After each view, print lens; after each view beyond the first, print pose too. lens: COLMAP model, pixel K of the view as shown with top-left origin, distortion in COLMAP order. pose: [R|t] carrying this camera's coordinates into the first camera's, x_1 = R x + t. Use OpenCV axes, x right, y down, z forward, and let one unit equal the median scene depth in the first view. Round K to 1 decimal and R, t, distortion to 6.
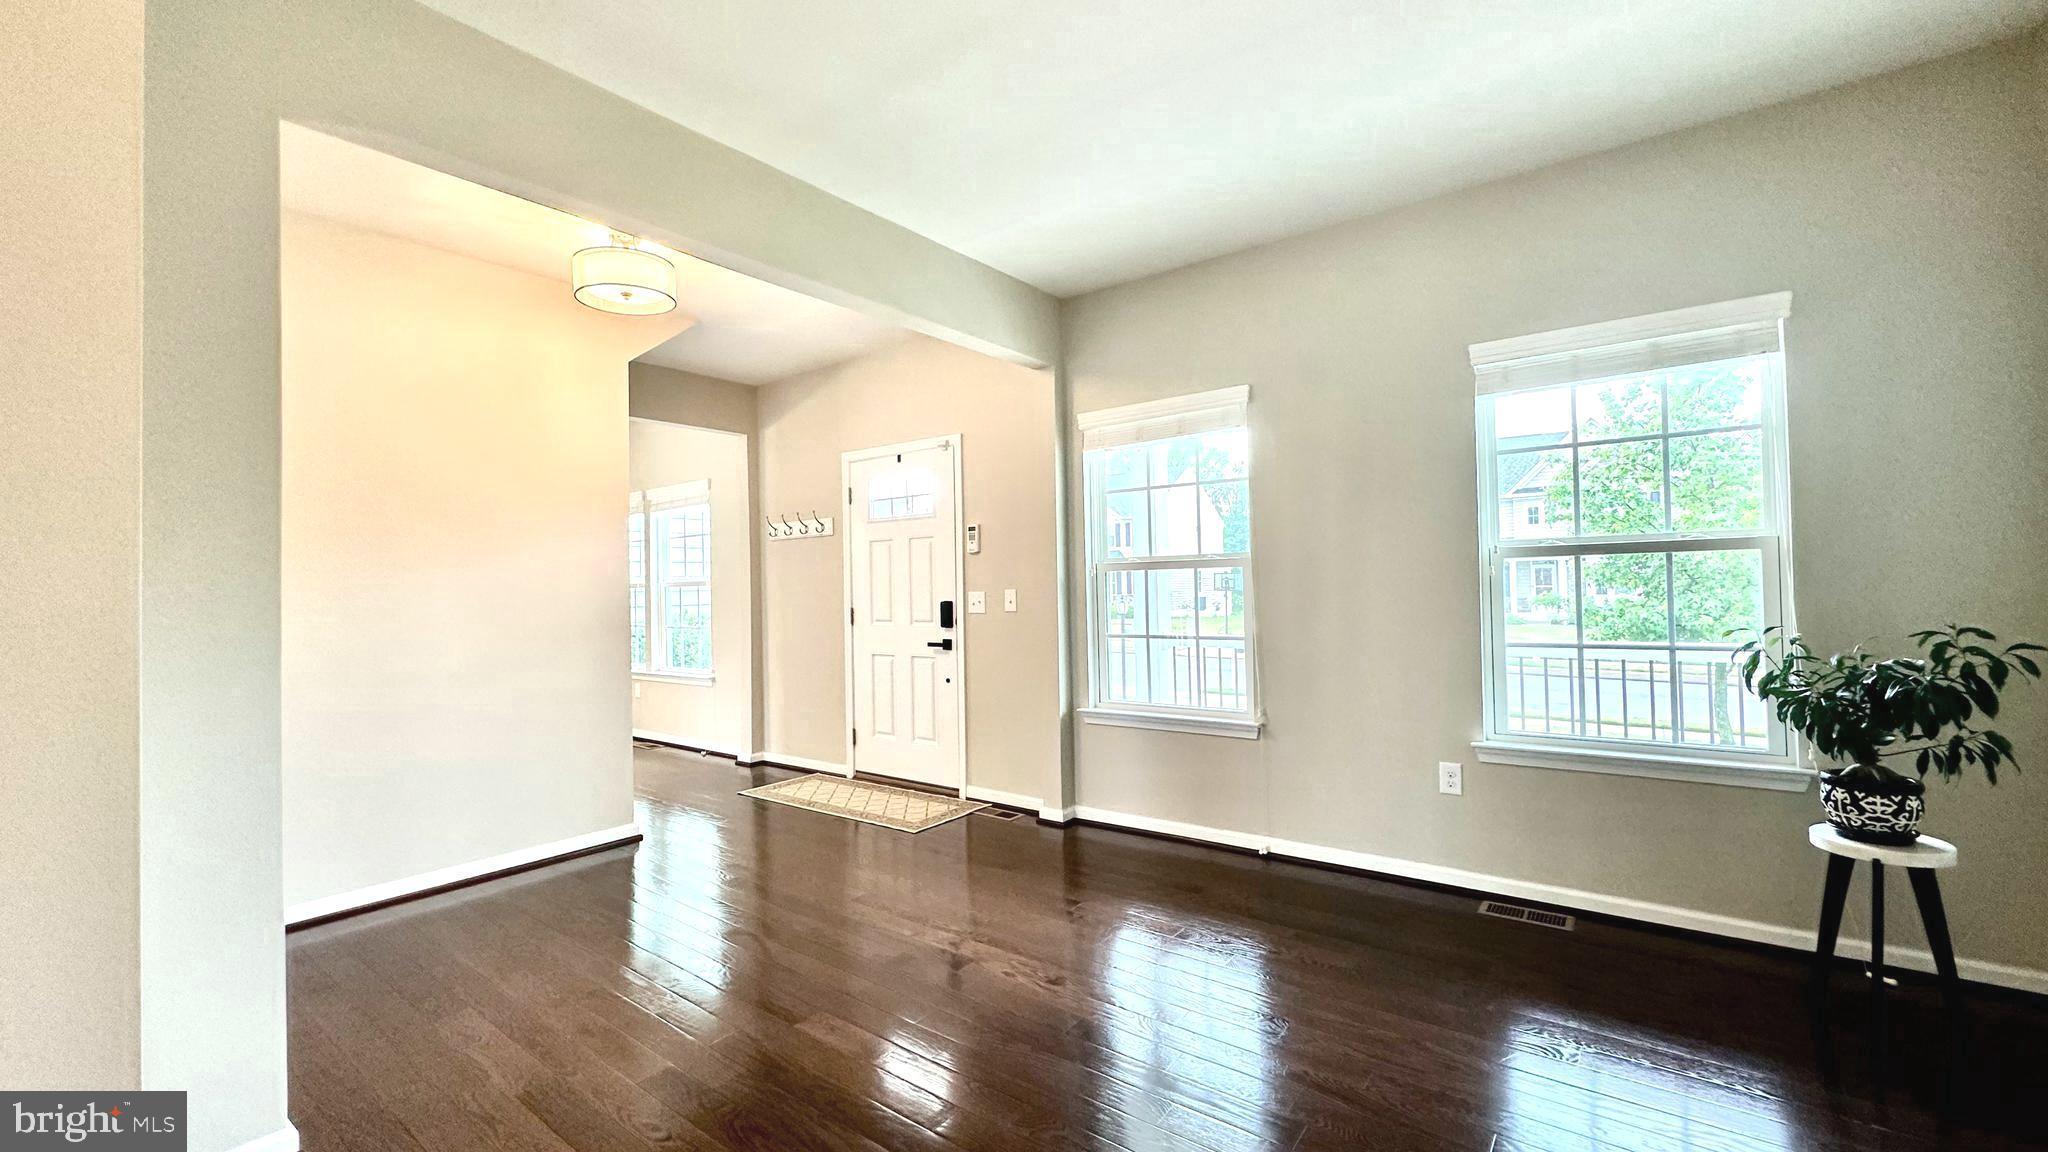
lens RADIAL K [[810.2, 0, 1025.7], [0, 810.2, 583.5], [0, 0, 1]] dist [-0.002280, -0.000090]
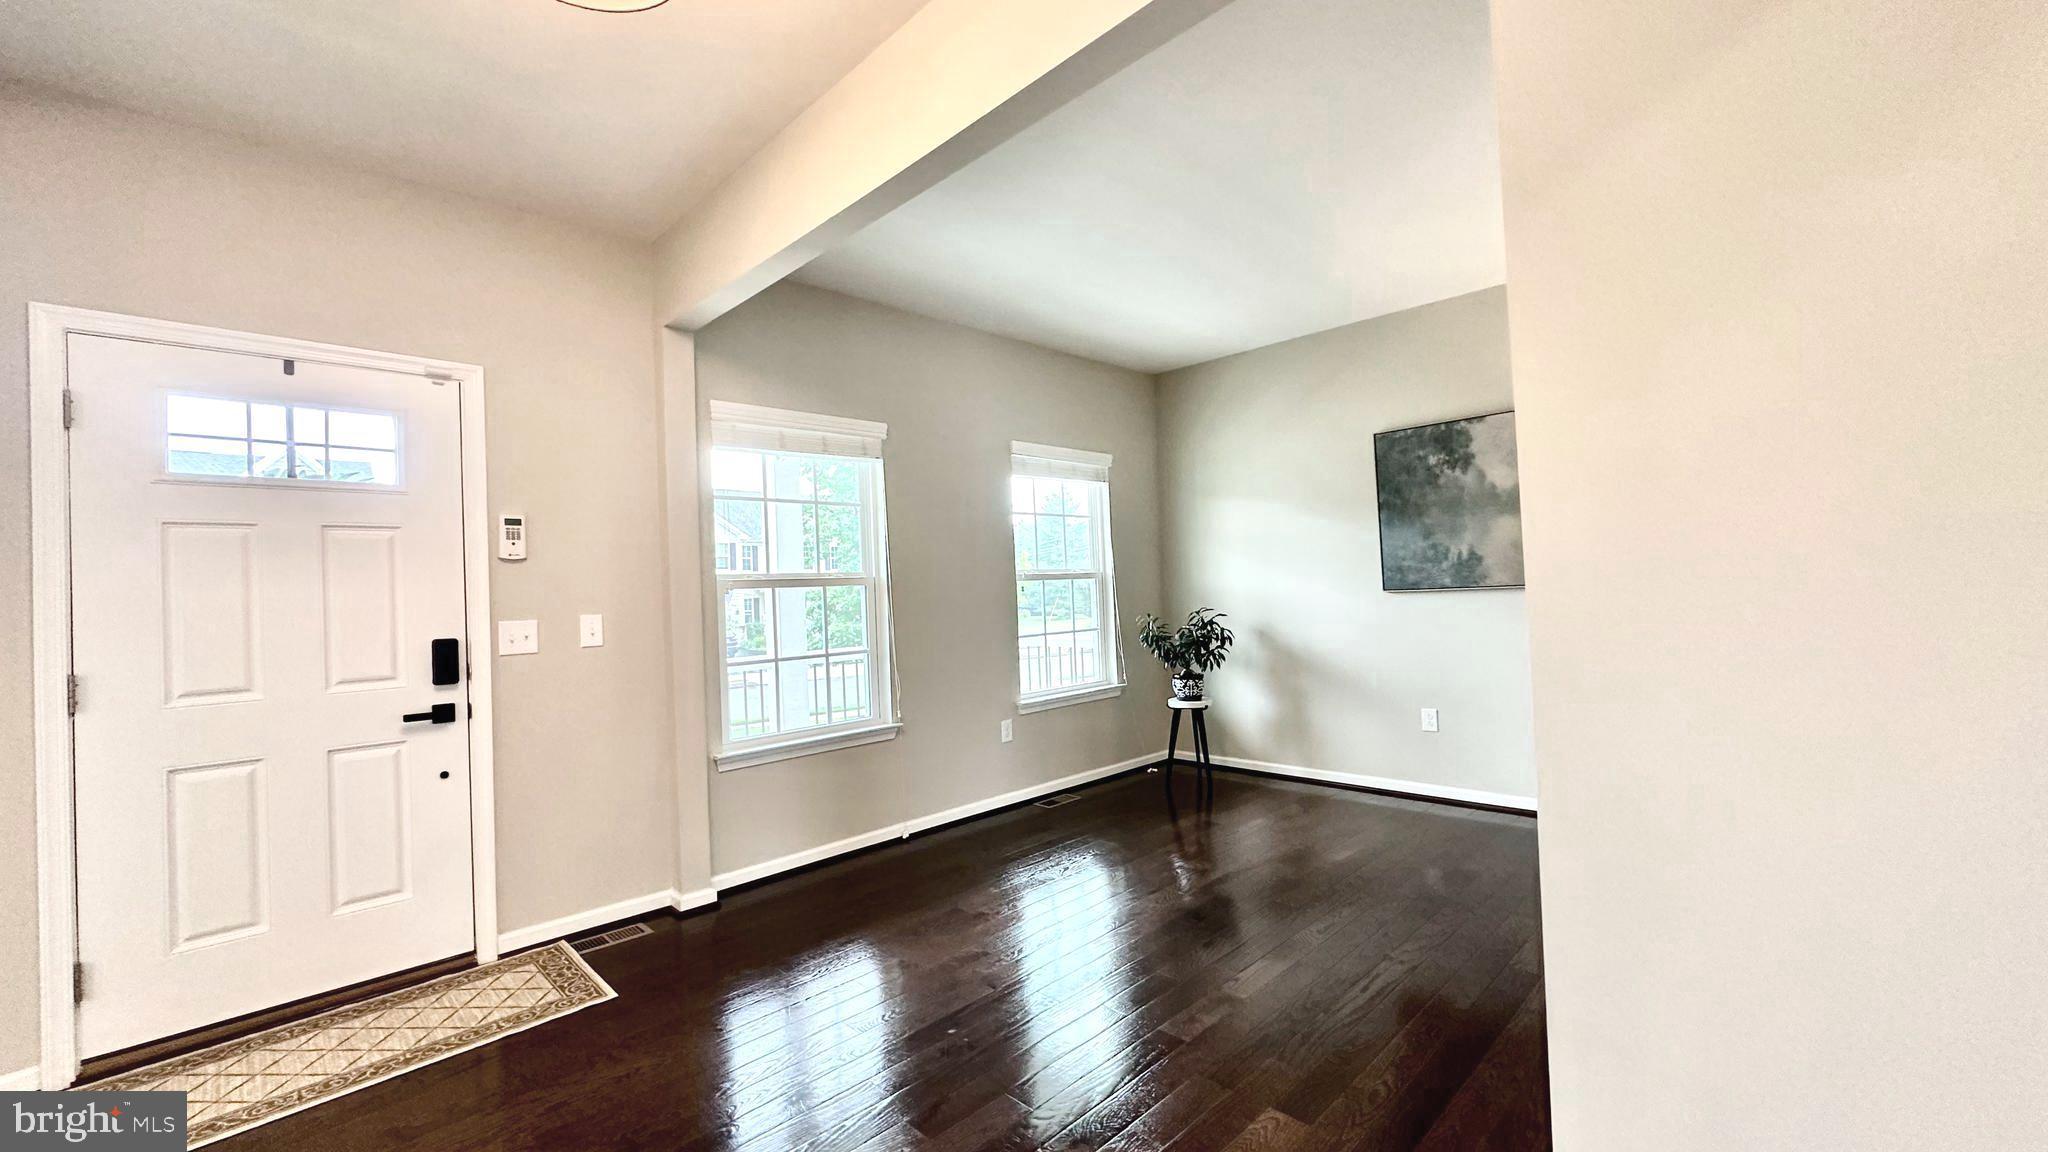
lens RADIAL K [[810.2, 0, 1073.1], [0, 810.2, 573.4], [0, 0, 1]] dist [-0.002280, -0.000090]
pose [[0.116504, 0.037227, 0.992492, -0.672537], [0.034899, 0.998527, -0.041550, 0.015417], [-0.992577, 0.039478, 0.115033, 0.509618]]
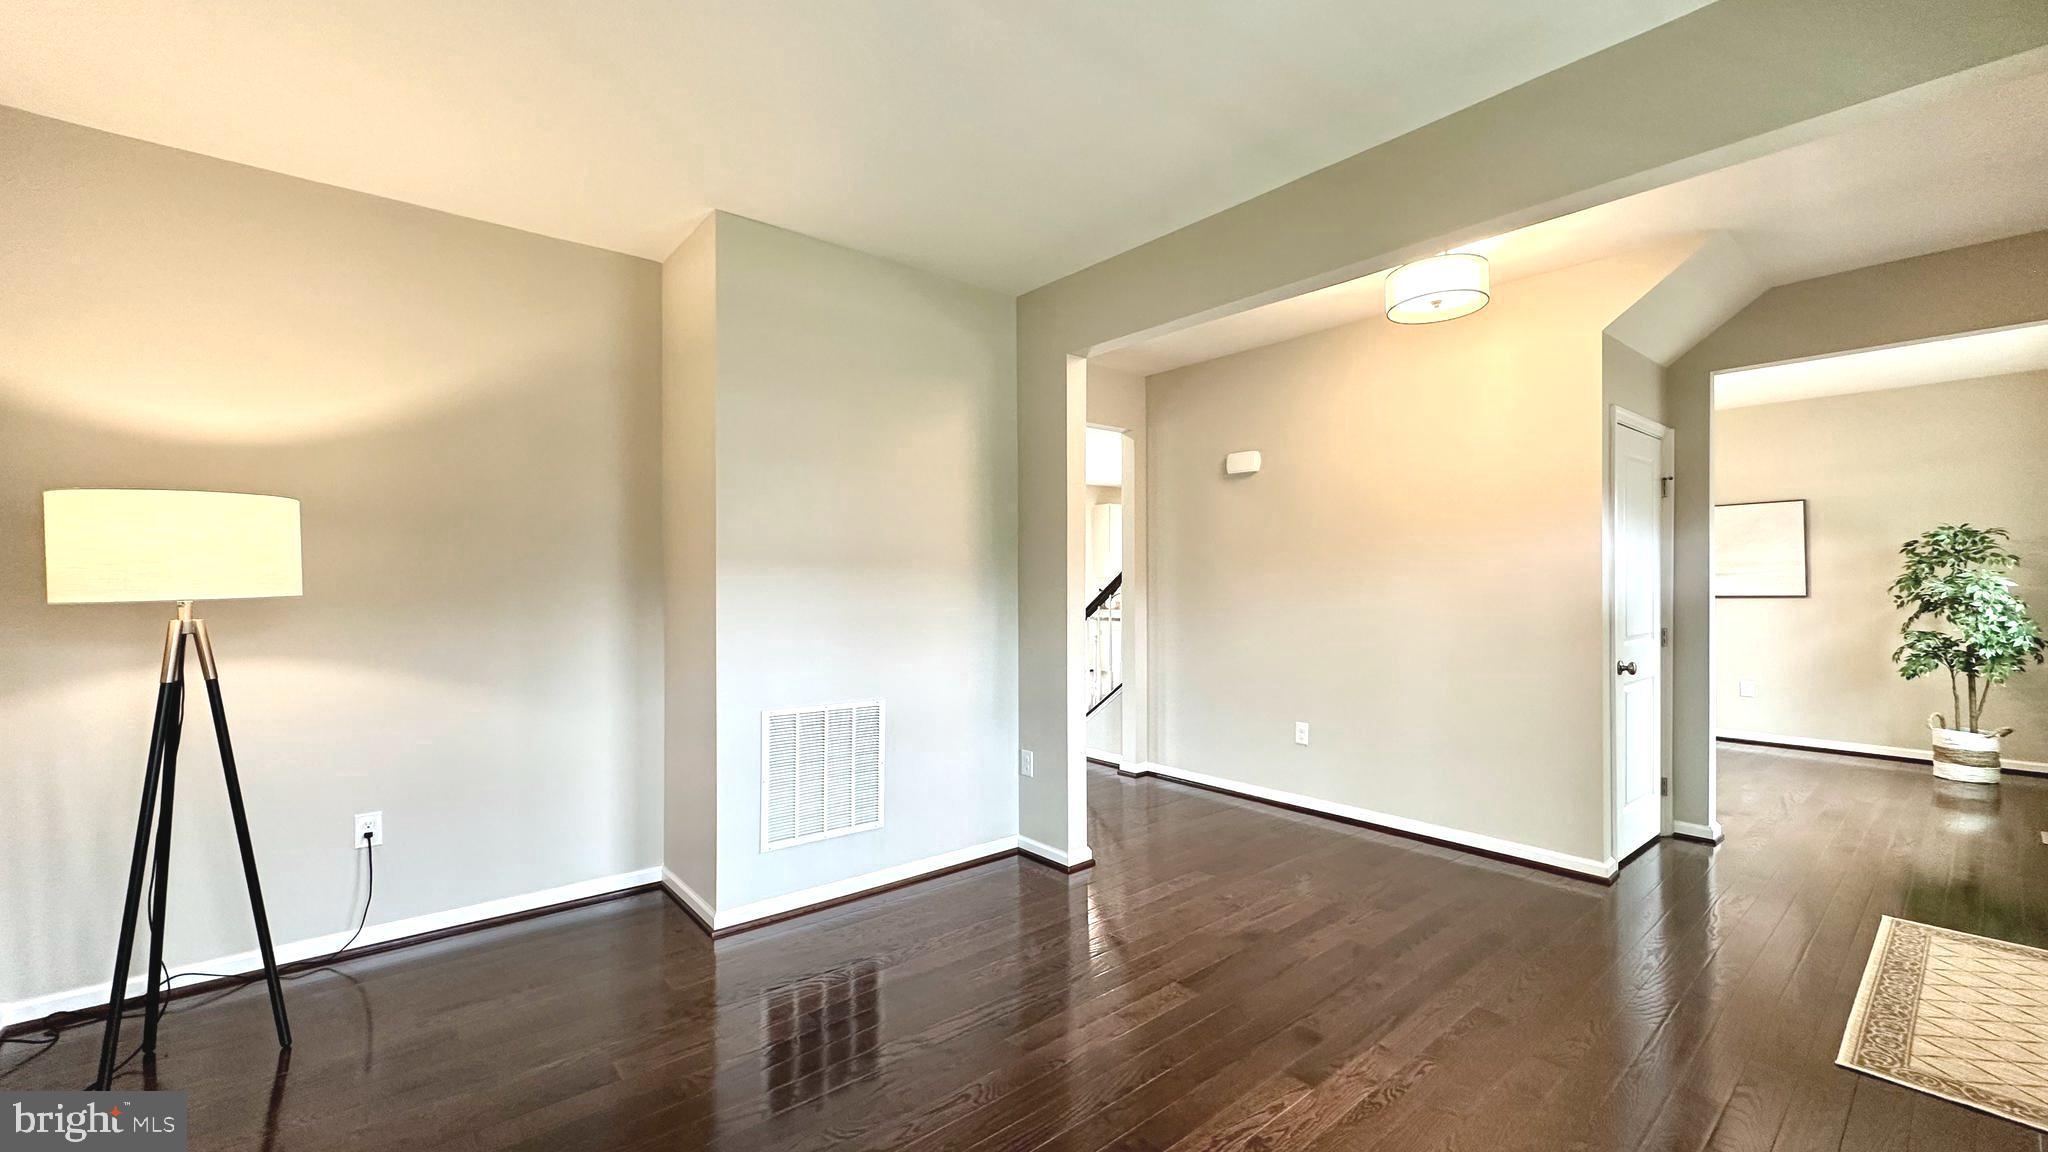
lens RADIAL K [[810.2, 0, 1022.5], [0, 810.2, 576.3], [0, 0, 1]] dist [-0.002280, -0.000090]
pose [[-0.235061, 0.001825, -0.971979, 0.451389], [0.006140, 0.999981, 0.000393, -0.009801], [0.971961, -0.005875, -0.235068, 0.557938]]
